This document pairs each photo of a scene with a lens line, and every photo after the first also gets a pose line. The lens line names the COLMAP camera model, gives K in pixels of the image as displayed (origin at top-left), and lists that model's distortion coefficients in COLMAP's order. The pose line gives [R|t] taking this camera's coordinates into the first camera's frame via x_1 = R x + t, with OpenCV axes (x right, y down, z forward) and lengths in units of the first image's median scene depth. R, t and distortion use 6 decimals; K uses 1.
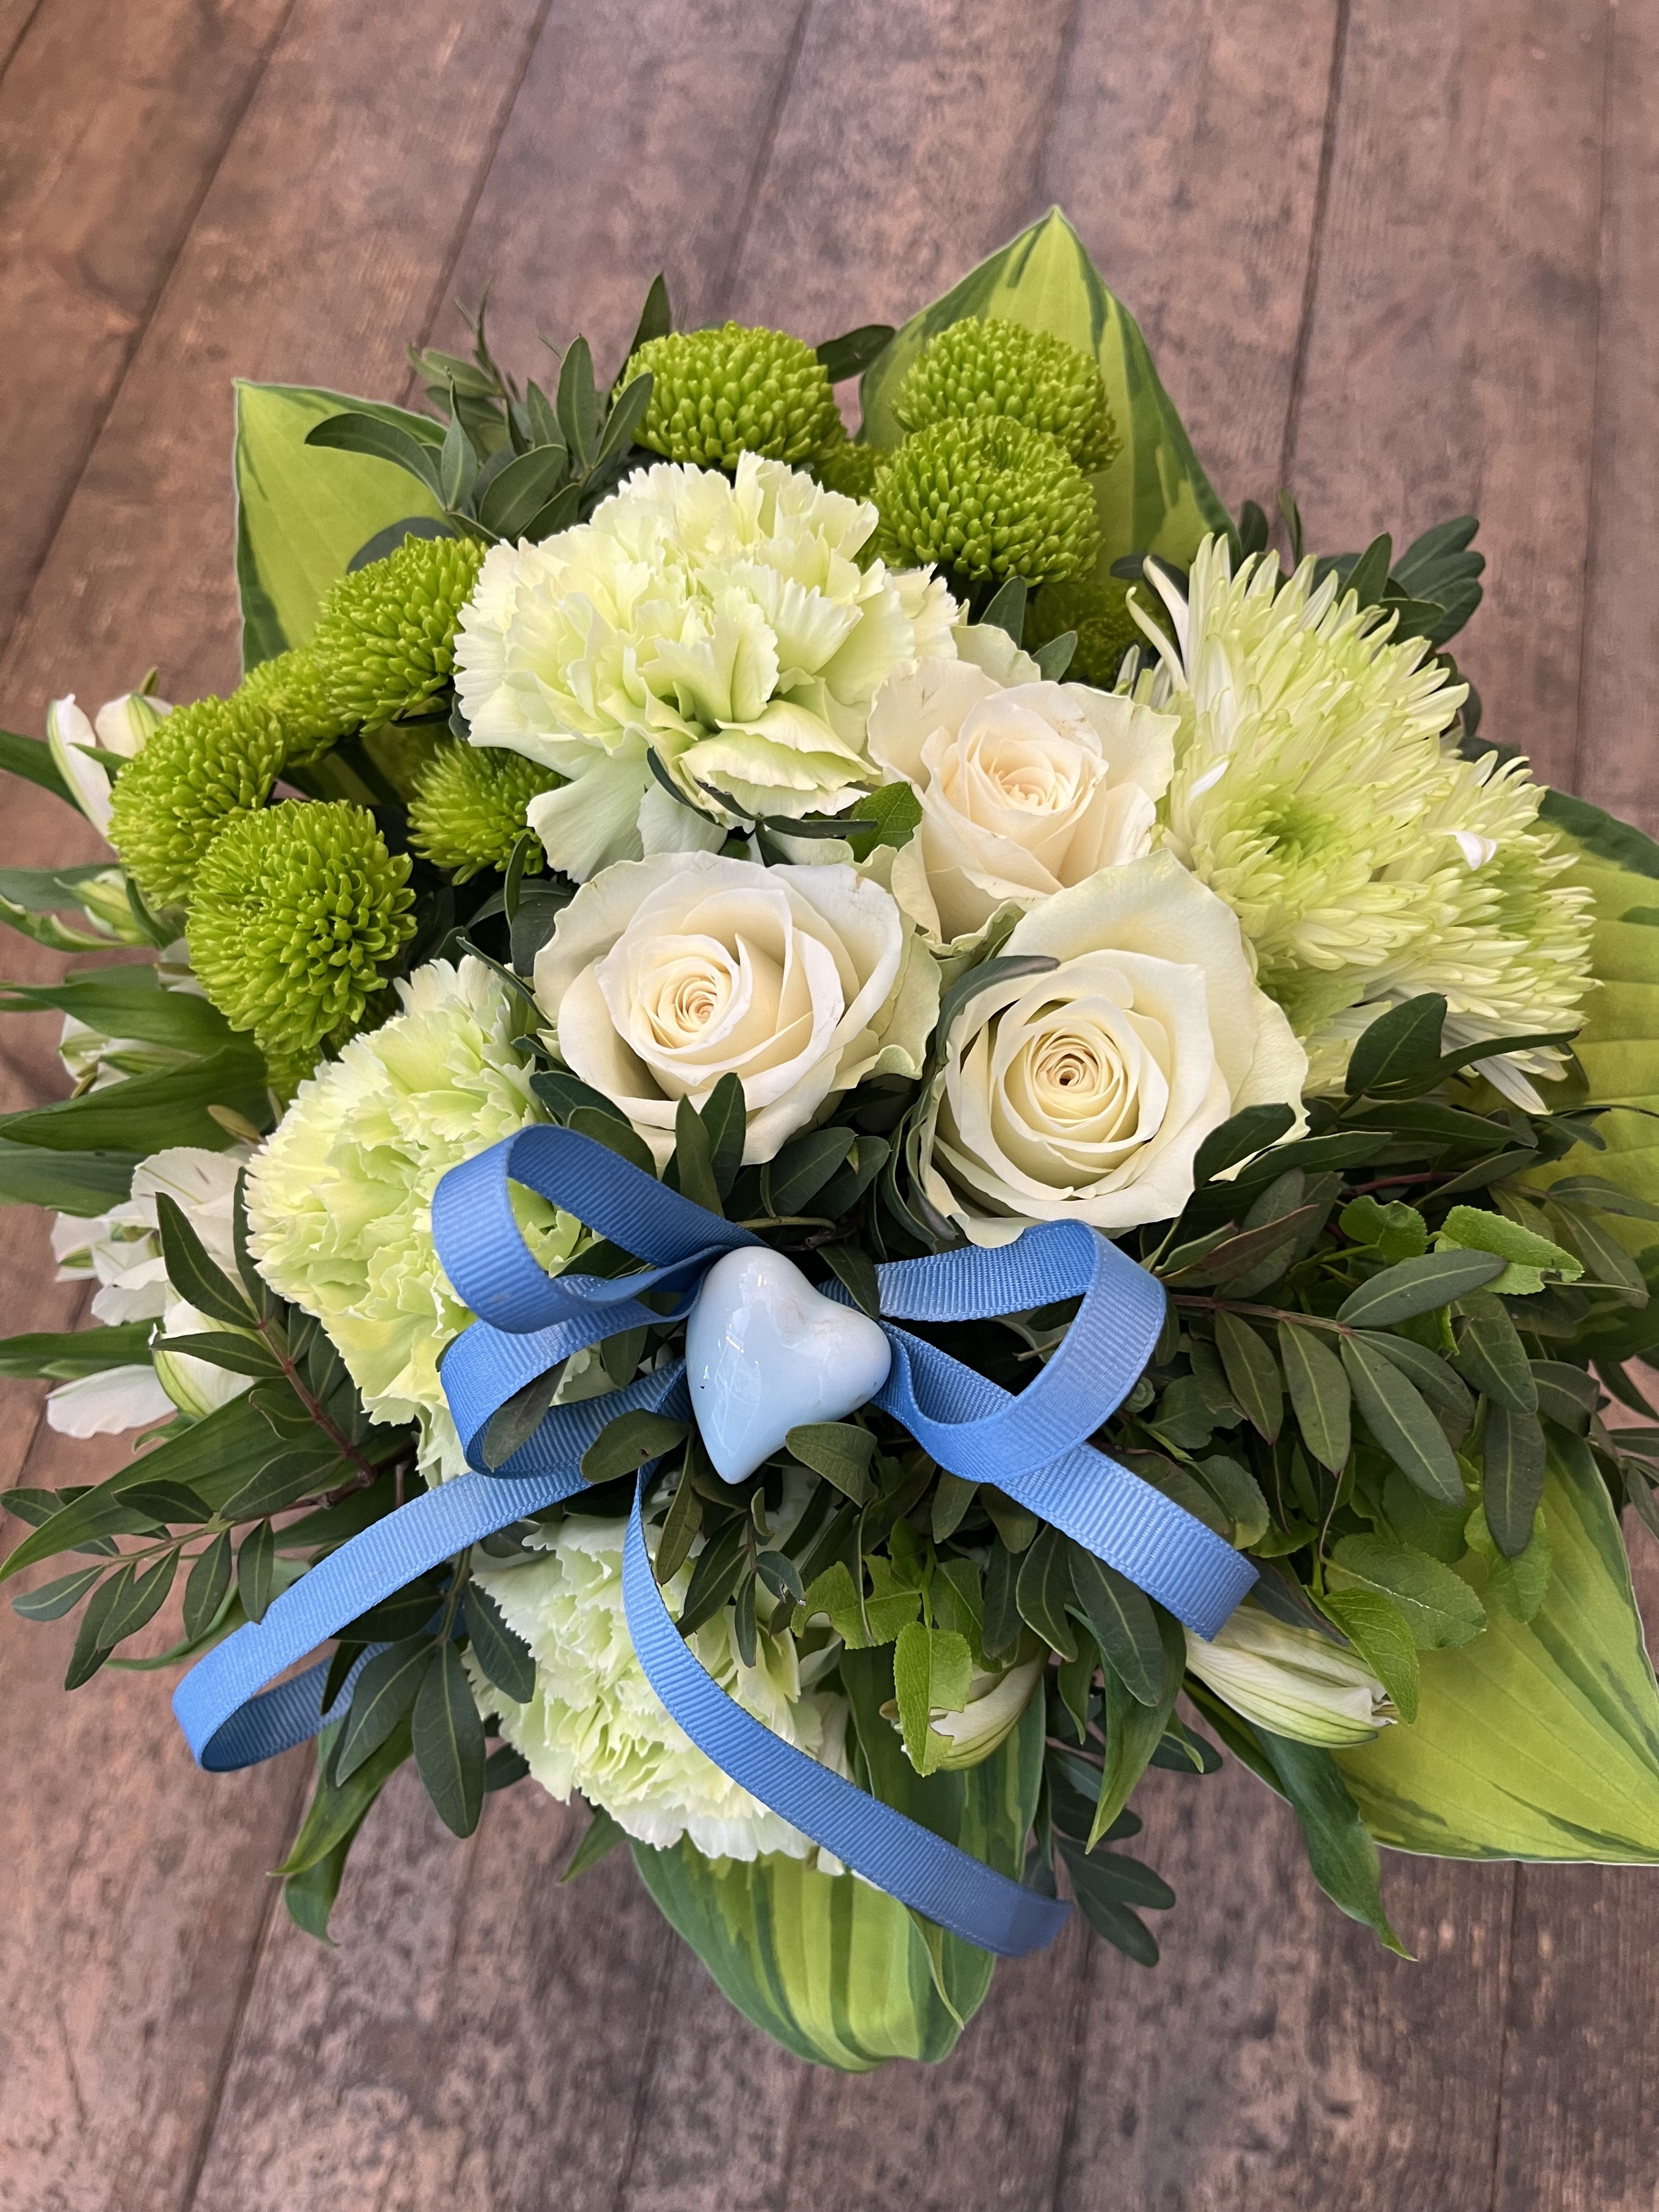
lens RADIAL K [[1709.3, 0, 829.5], [0, 1709.3, 1106.0], [0, 0, 1]] dist [0.002461, 0.011943]
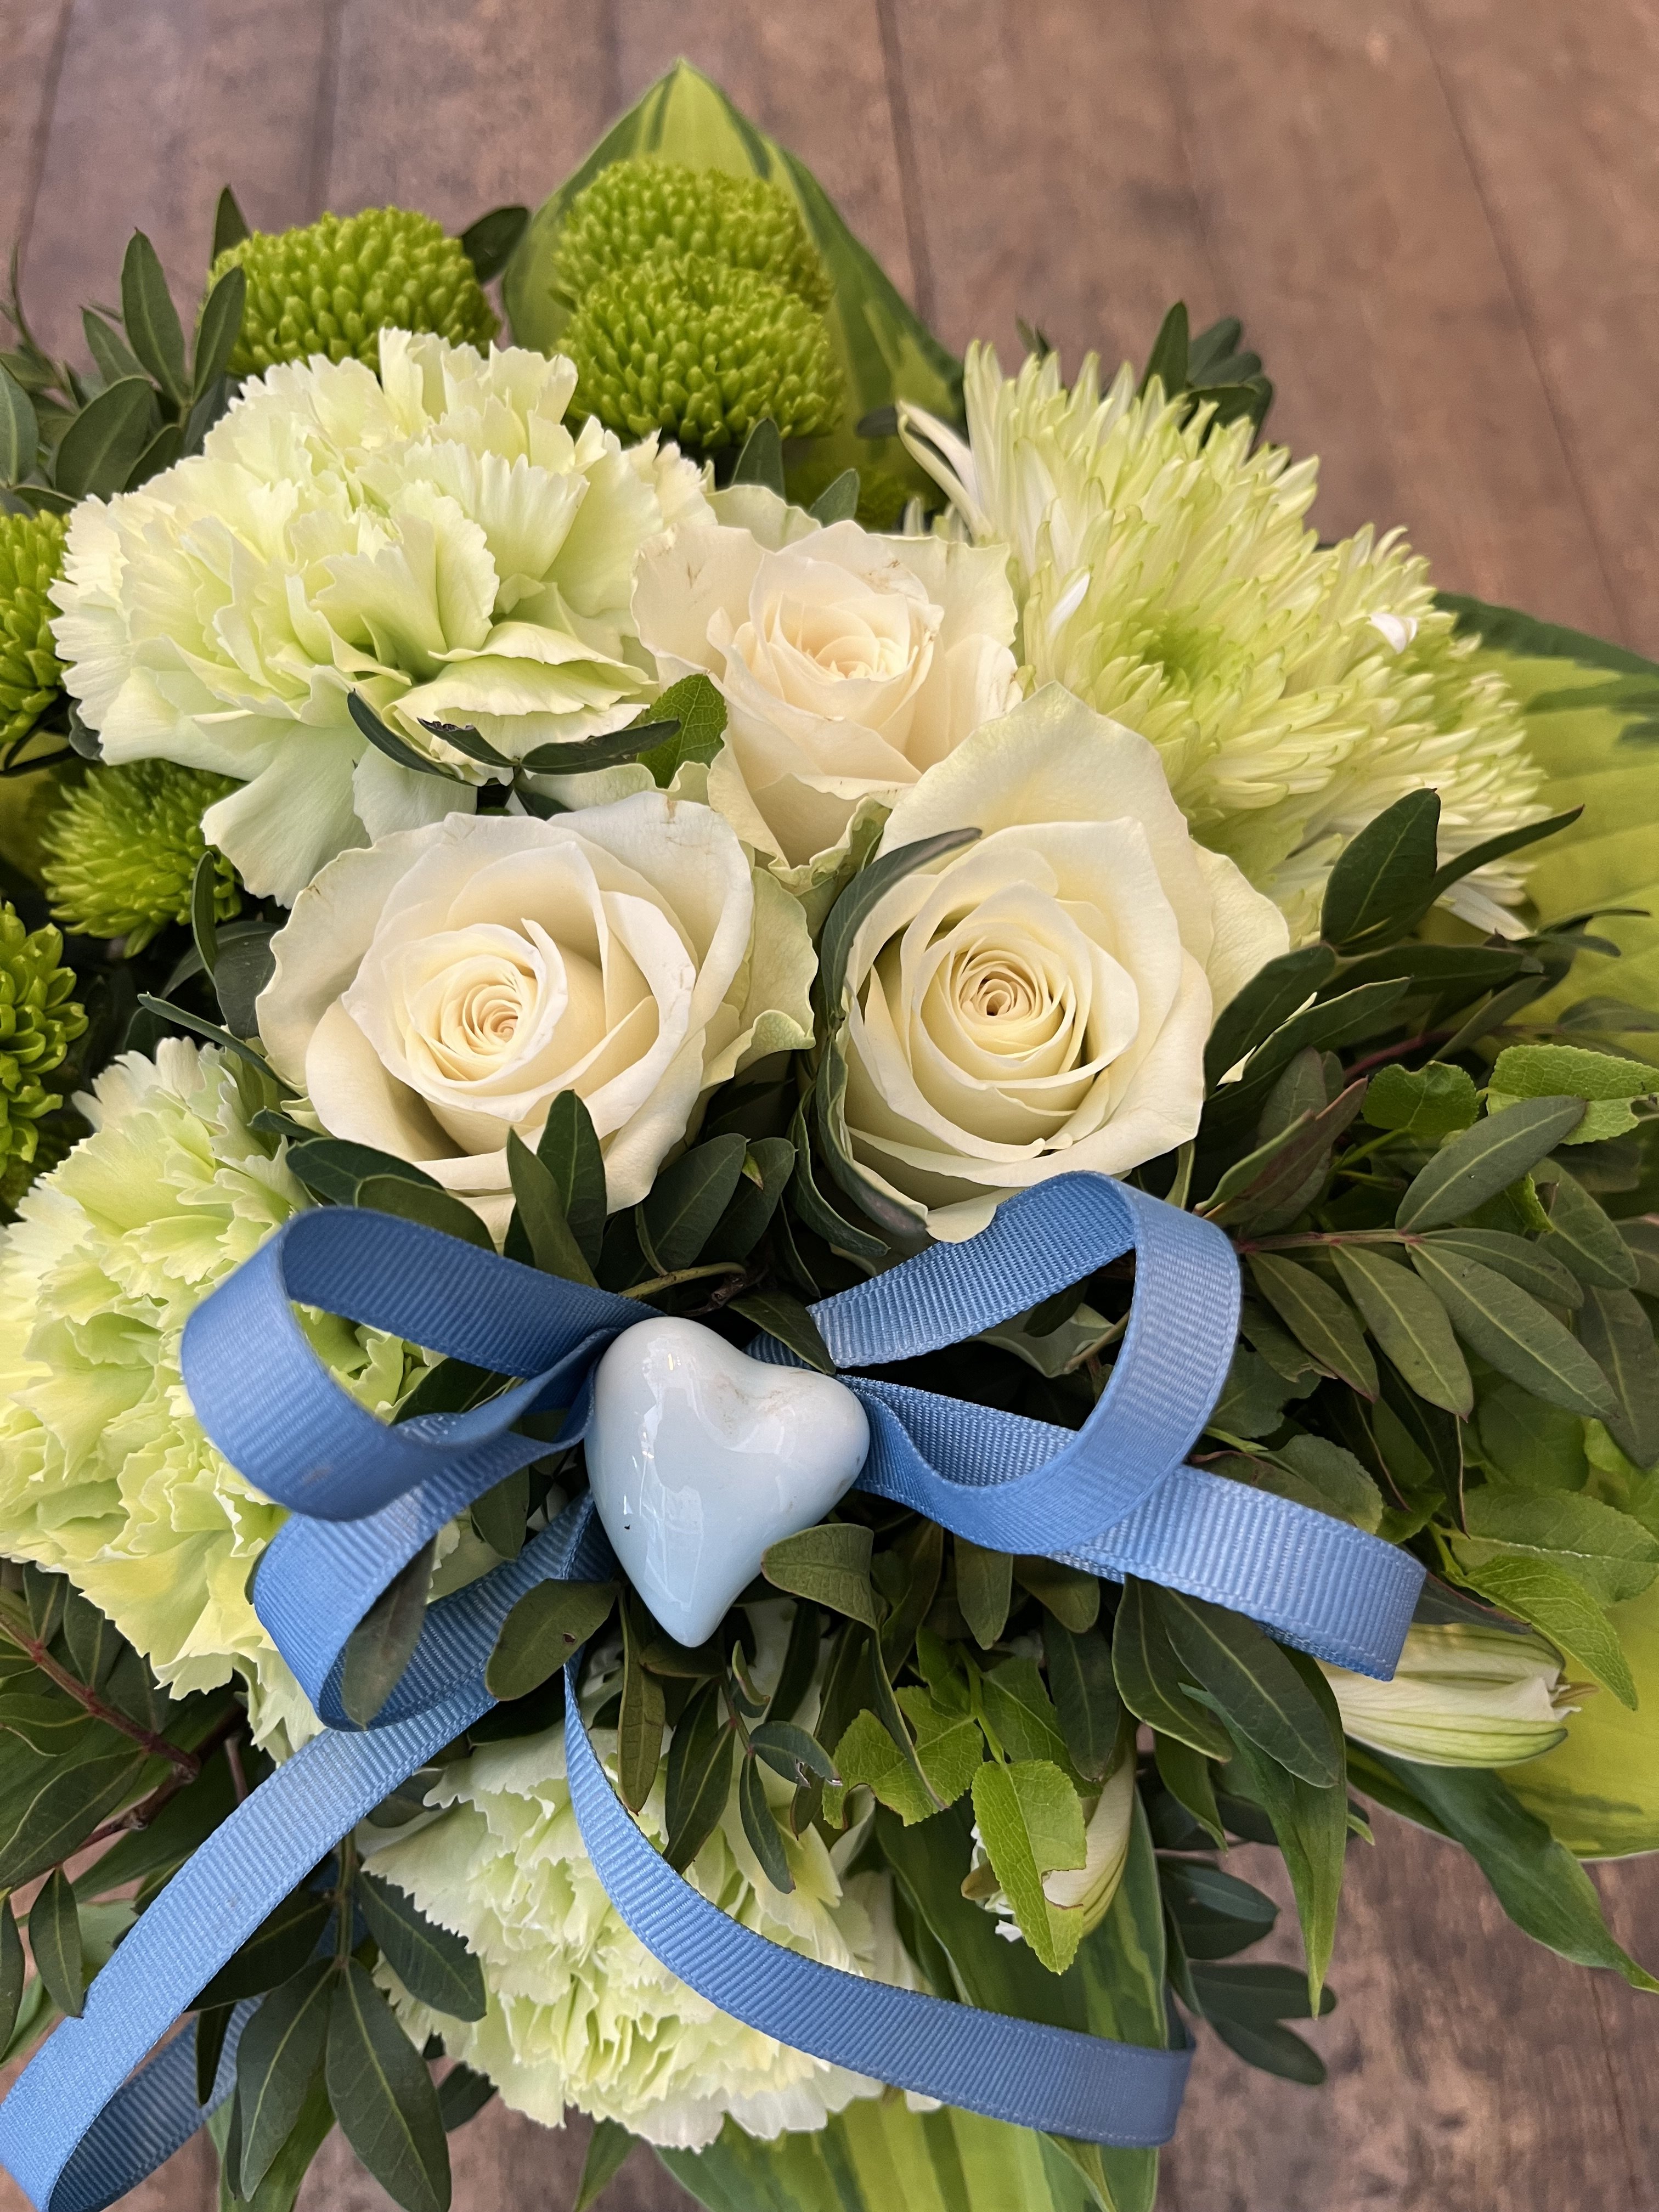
lens RADIAL K [[1709.3, 0, 829.5], [0, 1709.3, 1106.0], [0, 0, 1]] dist [0.002461, 0.011943]
pose [[0.962845, -0.230016, 0.141501, -0.048453], [0.236348, 0.971222, -0.029467, 0.030860], [-0.130650, 0.061816, 0.989500, 0.241400]]
